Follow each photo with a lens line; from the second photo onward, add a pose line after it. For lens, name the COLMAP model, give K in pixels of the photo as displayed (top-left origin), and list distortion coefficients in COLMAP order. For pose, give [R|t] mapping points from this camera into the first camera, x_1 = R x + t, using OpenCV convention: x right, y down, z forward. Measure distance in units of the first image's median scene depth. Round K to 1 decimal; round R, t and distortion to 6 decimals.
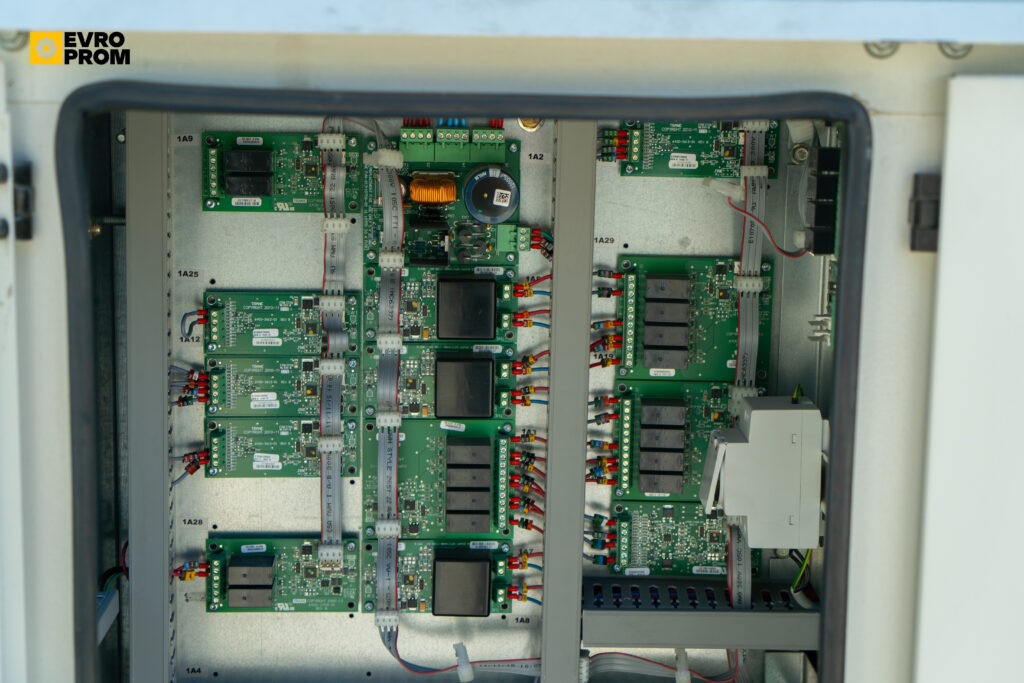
lens RADIAL K [[1655.5, 0, 512.8], [0, 1655.5, 342.3], [0, 0, 1]] dist [-0.020008, 0.000000]
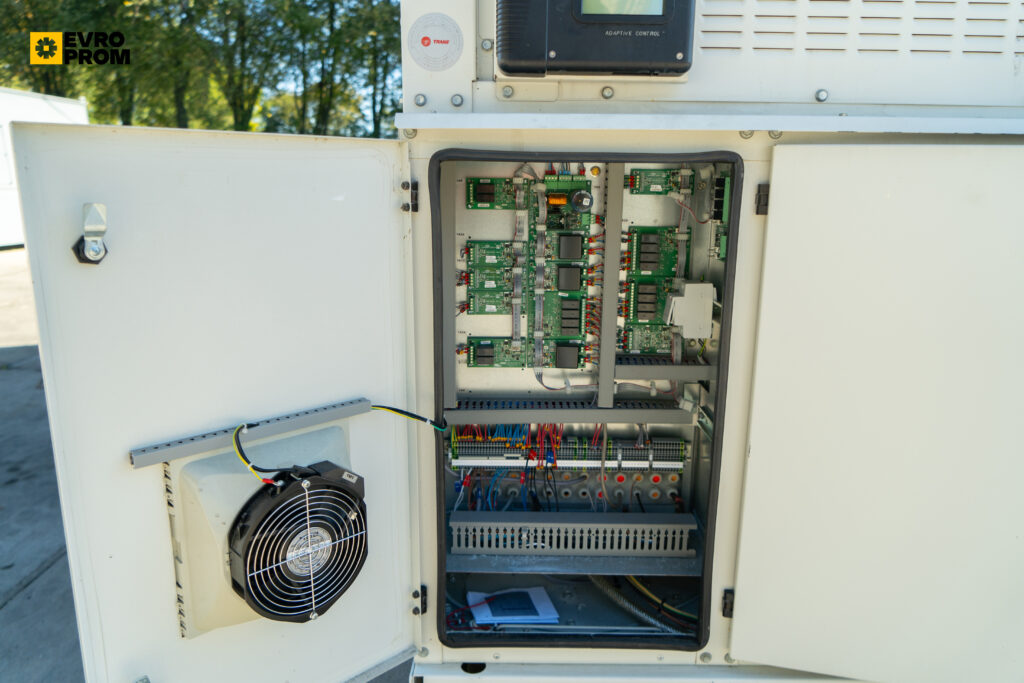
lens RADIAL K [[703.3, 0, 513.6], [0, 703.3, 339.9], [0, 0, 1]] dist [-0.000034, -0.001874]
pose [[0.999514, -0.001511, -0.031151, -0.080427], [0.003325, 0.998296, 0.058258, 0.057973], [0.031010, -0.058333, 0.997815, -0.089092]]
